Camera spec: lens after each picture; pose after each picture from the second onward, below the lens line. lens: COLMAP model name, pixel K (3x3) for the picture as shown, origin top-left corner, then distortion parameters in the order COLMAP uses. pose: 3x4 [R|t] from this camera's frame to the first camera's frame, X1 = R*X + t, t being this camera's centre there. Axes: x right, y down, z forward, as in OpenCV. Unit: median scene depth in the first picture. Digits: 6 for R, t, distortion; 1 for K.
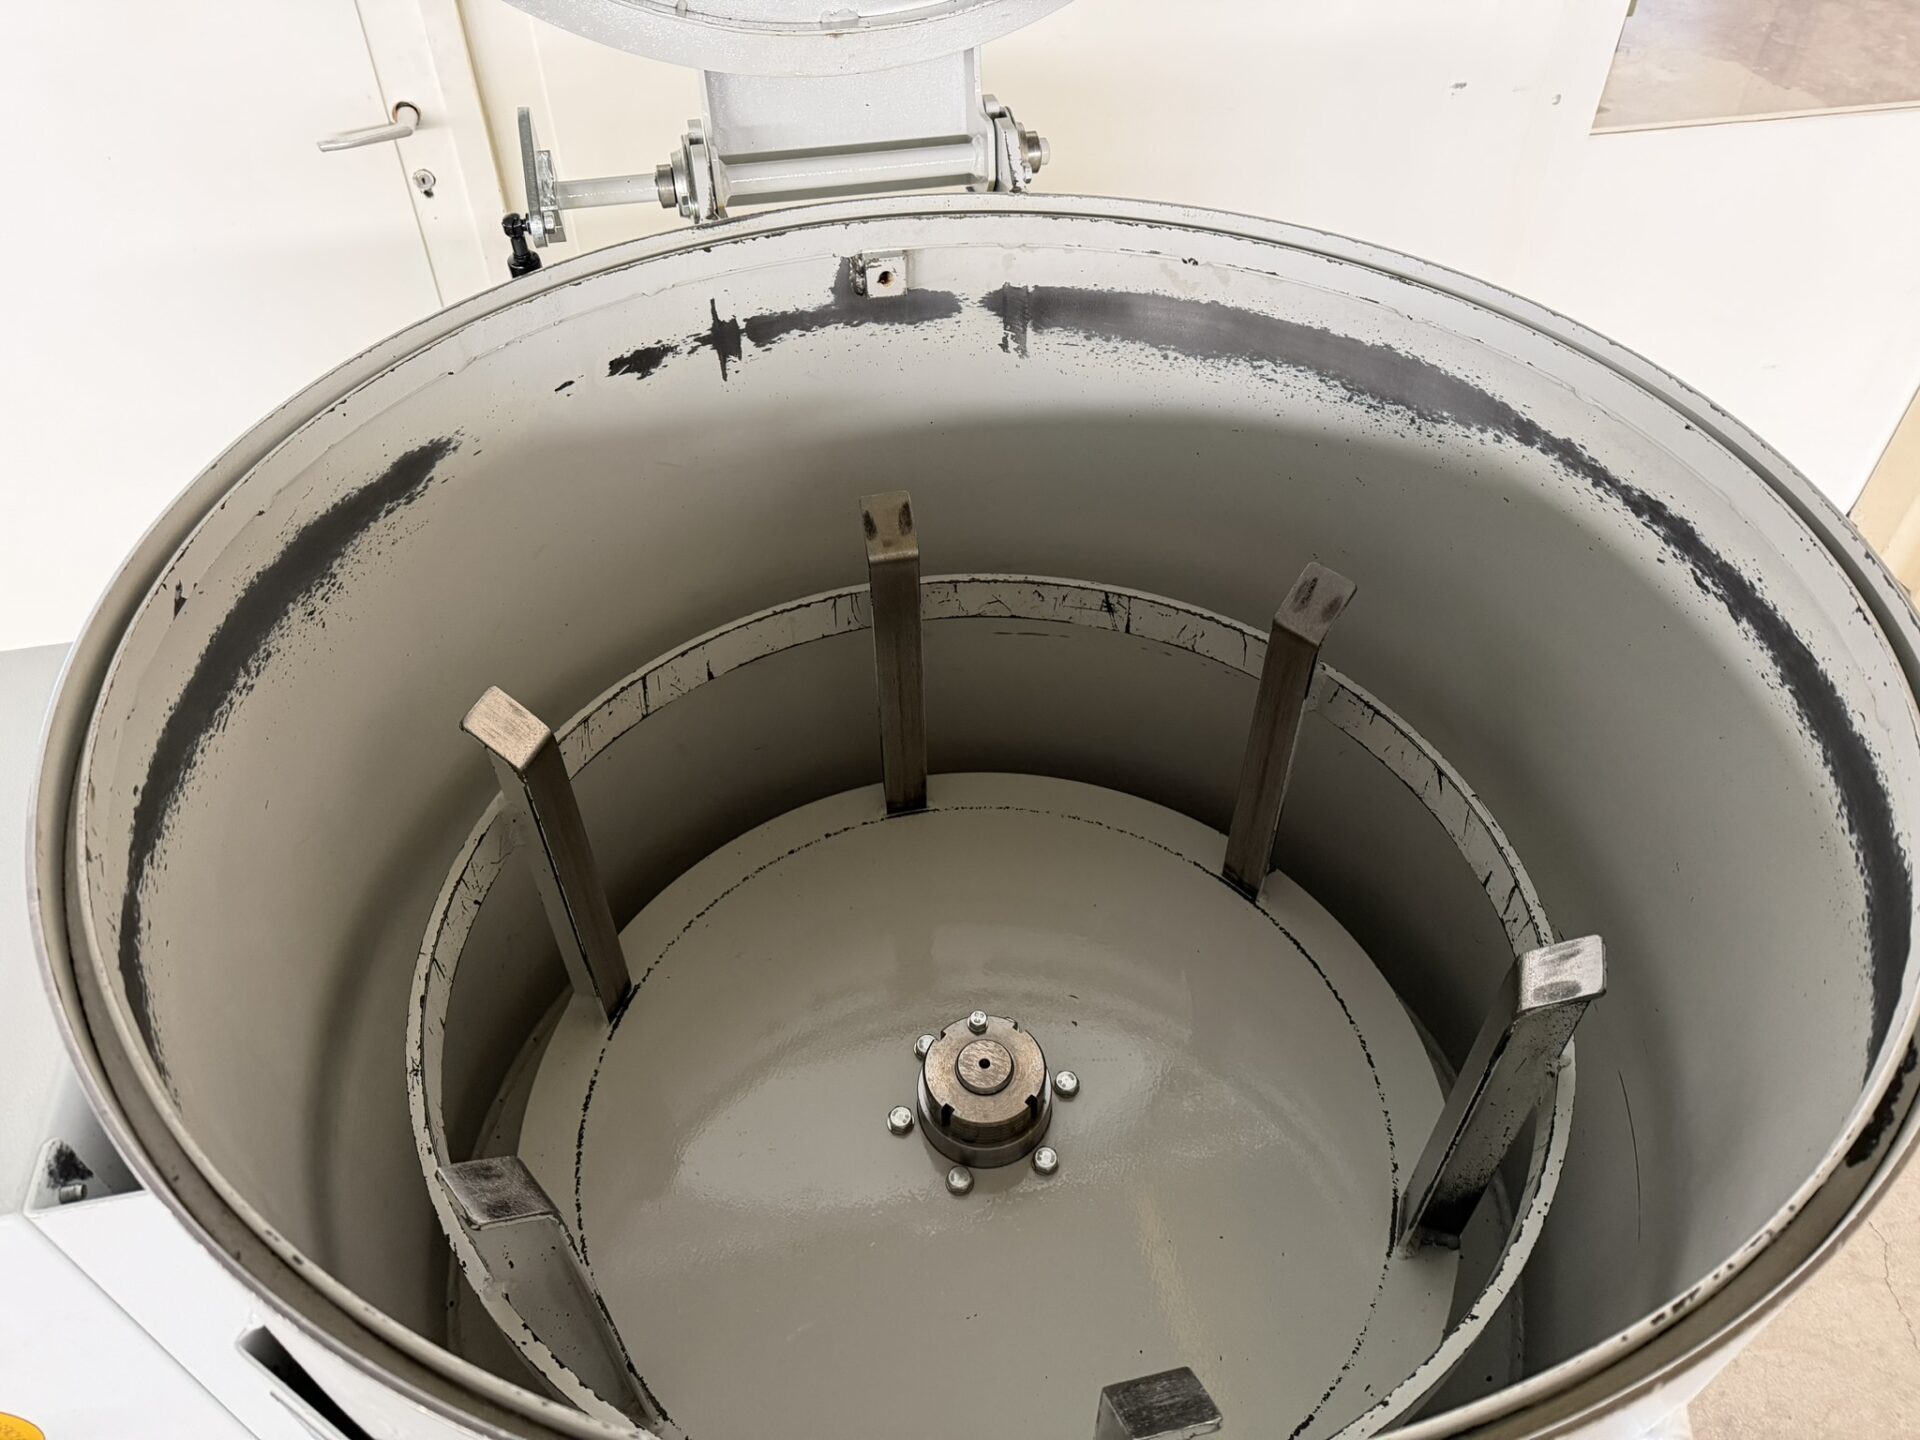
lens RADIAL K [[1350.3, 0, 960.0], [0, 1350.3, 720.0], [0, 0, 1]] dist [0.030143, -0.022409]
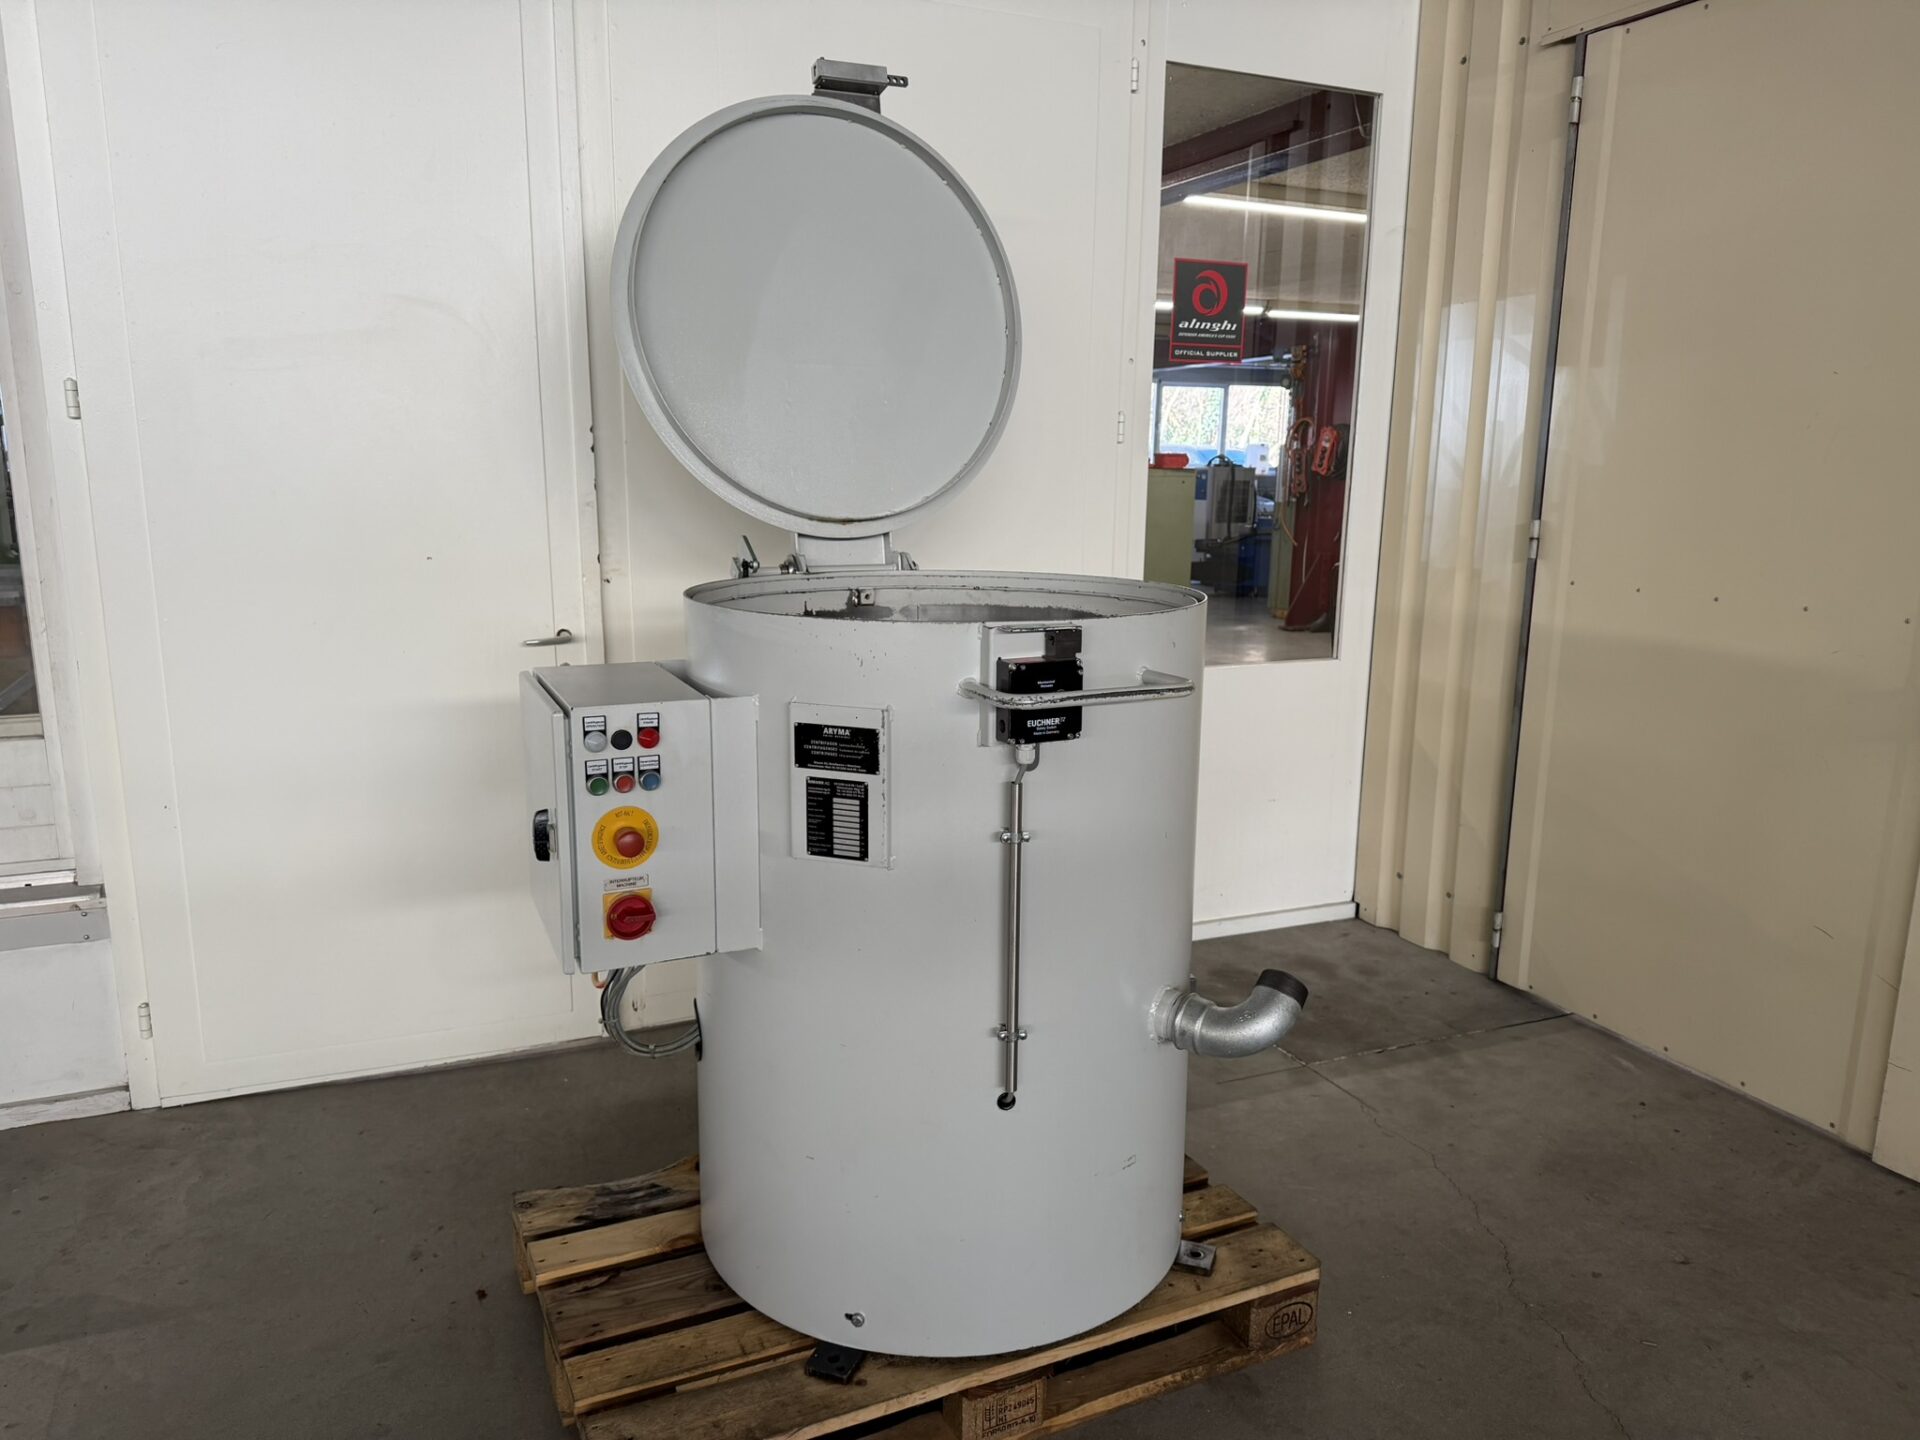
lens RADIAL K [[1346.1, 0, 957.9], [0, 1346.1, 731.9], [0, 0, 1]] dist [0.137003, -0.211032]
pose [[0.976303, -0.028715, 0.214492, -0.483147], [0.139777, 0.840345, -0.523720, 1.382681], [-0.165209, 0.541291, 0.824446, -1.133048]]
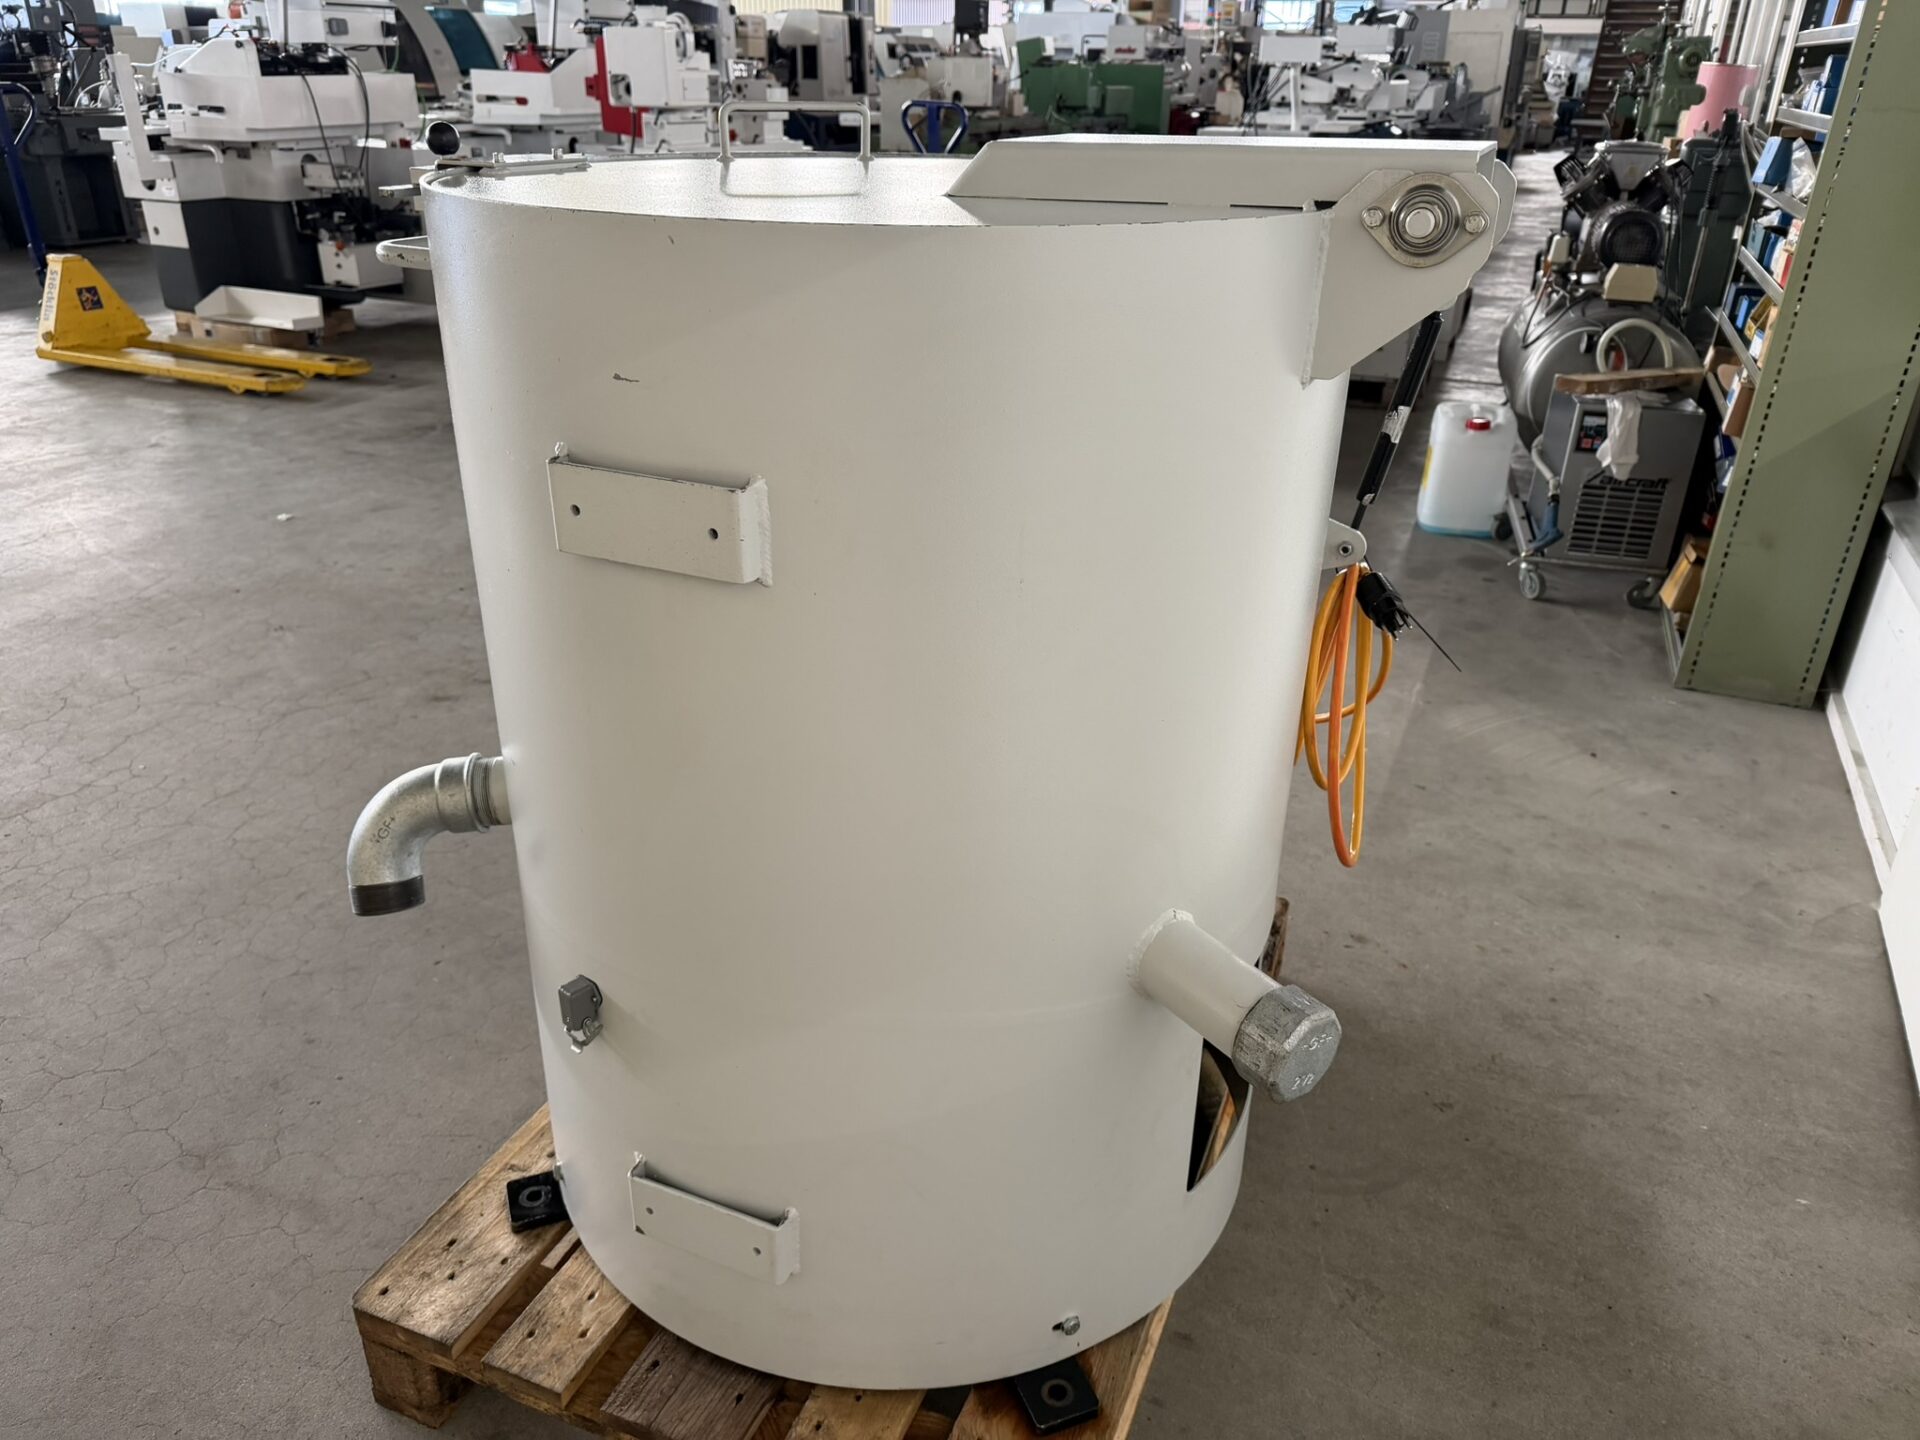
lens RADIAL K [[1346.1, 0, 957.9], [0, 1346.1, 731.9], [0, 0, 1]] dist [0.137003, -0.211032]
pose [[-0.587777, 0.351951, -0.728456, 1.169099], [-0.570466, 0.458161, 0.681657, -0.798895], [0.573661, 0.816222, -0.068521, 1.273365]]
